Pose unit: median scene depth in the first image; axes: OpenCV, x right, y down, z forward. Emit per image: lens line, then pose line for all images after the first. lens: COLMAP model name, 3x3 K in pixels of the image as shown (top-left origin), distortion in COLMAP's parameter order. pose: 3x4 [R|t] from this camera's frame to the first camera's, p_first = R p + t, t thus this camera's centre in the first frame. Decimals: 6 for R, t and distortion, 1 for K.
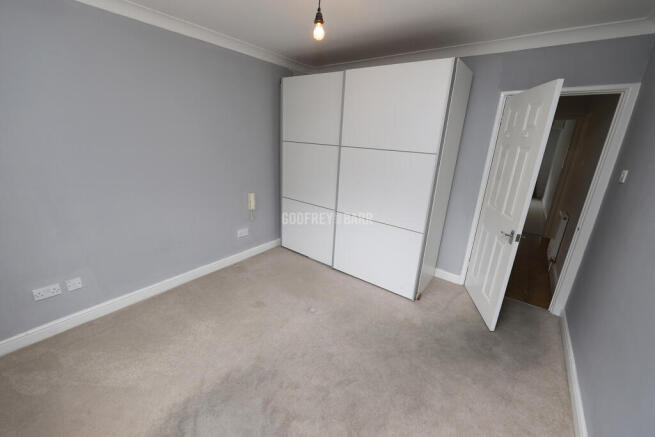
lens RADIAL K [[263.6, 0, 323.8], [0, 263.6, 215.0], [0, 0, 1]] dist [0.004363, 0.000085]
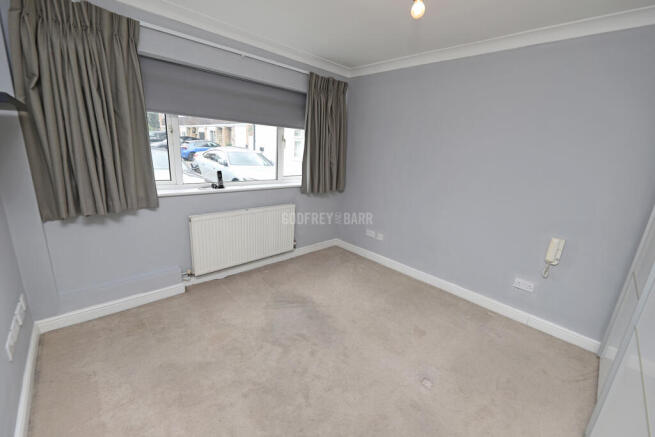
lens RADIAL K [[263.6, 0, 323.8], [0, 263.6, 215.0], [0, 0, 1]] dist [0.004363, 0.000085]
pose [[-0.159654, 0.188187, -0.969070, 0.741972], [-0.351025, 0.906681, 0.233903, -0.137264], [0.922655, 0.377512, -0.078696, 0.796870]]
